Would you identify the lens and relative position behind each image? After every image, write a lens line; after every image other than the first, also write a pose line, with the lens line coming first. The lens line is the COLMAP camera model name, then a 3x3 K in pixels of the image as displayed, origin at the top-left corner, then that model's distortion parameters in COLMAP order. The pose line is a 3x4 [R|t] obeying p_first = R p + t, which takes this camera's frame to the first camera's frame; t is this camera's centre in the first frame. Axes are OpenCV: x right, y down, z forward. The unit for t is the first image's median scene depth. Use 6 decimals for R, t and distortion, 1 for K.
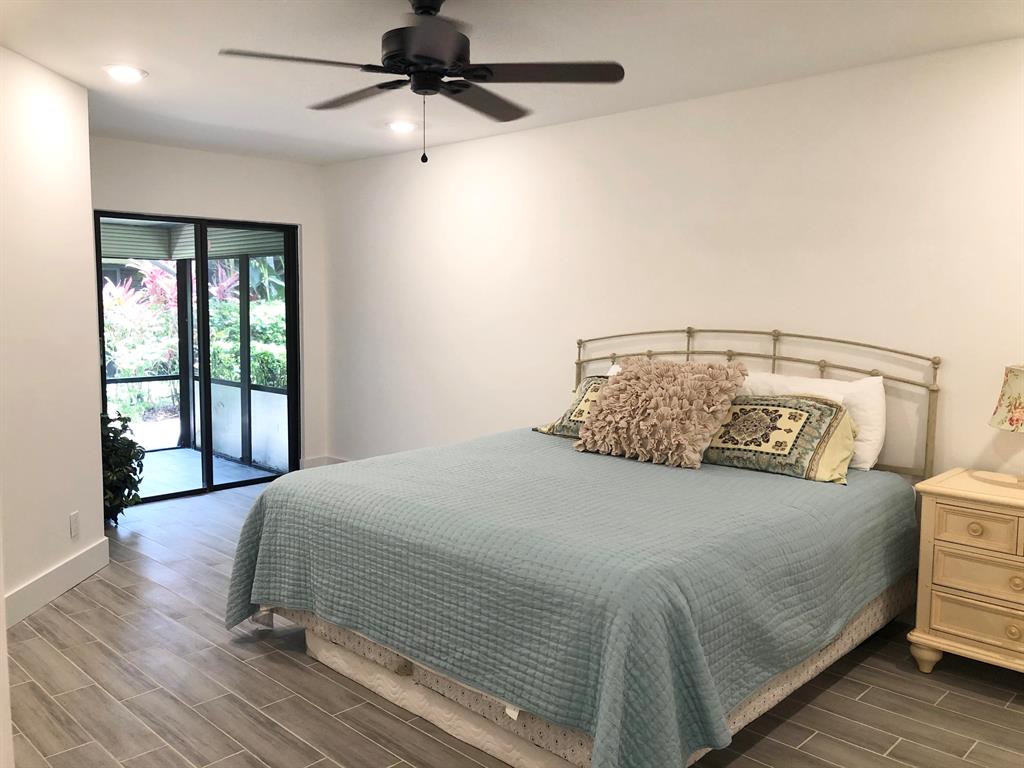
lens RADIAL K [[841.6, 0, 512.0], [0, 841.6, 384.0], [0, 0, 1]] dist [0.032786, -0.038021]
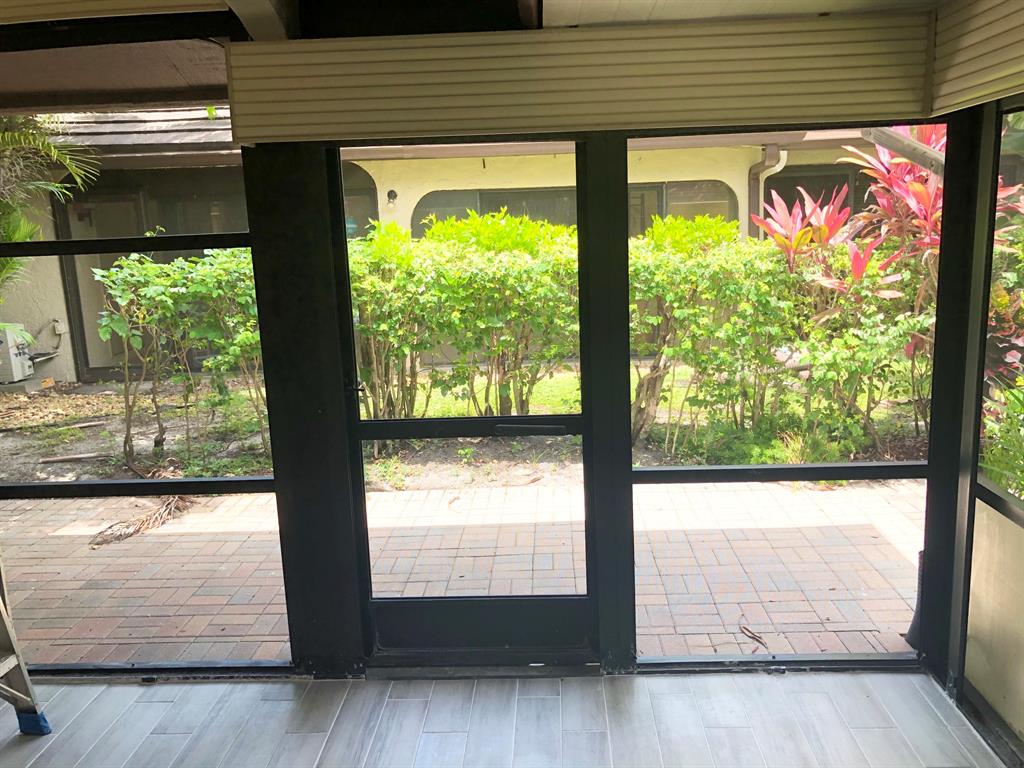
lens RADIAL K [[829.8, 0, 512.0], [0, 829.8, 384.0], [0, 0, 1]] dist [0.118725, -0.340384]
pose [[0.668098, 0.110514, -0.735820, -0.400614], [-0.025191, 0.991701, 0.126073, -0.128141], [0.743647, -0.065693, 0.665338, 0.999083]]
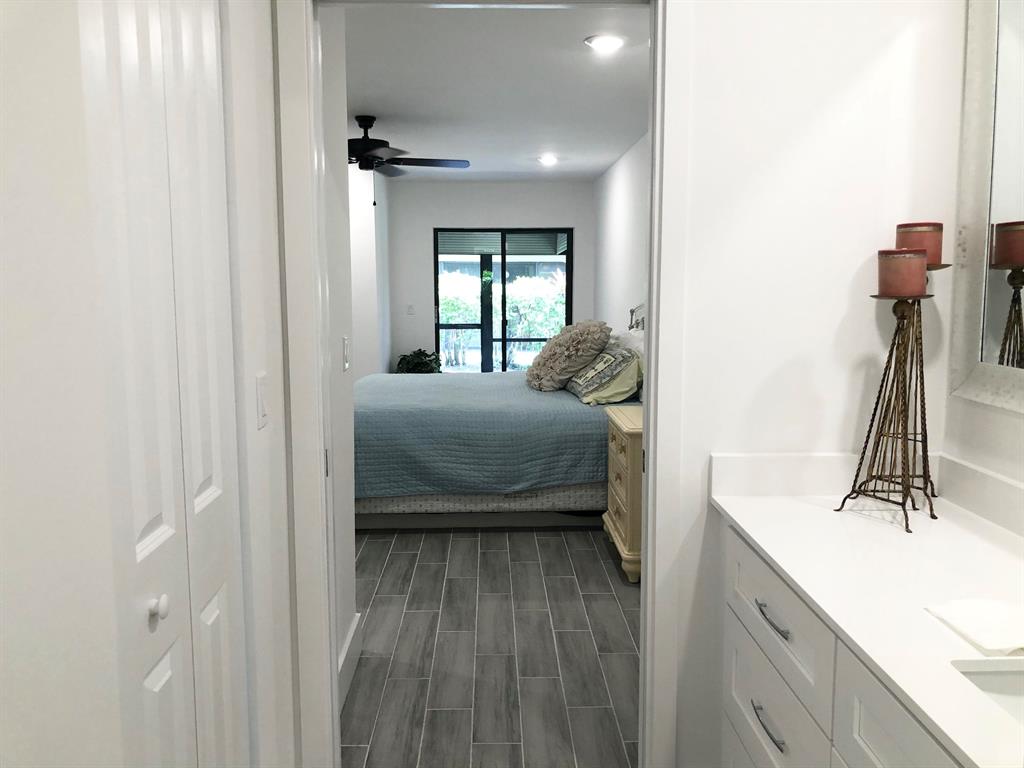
lens RADIAL K [[829.8, 0, 512.0], [0, 829.8, 384.0], [0, 0, 1]] dist [0.118725, -0.340384]
pose [[0.720979, 0.074608, -0.688929, 0.746715], [-0.061276, 0.997157, 0.043861, 0.016289], [0.690243, 0.010592, 0.723500, -0.068790]]
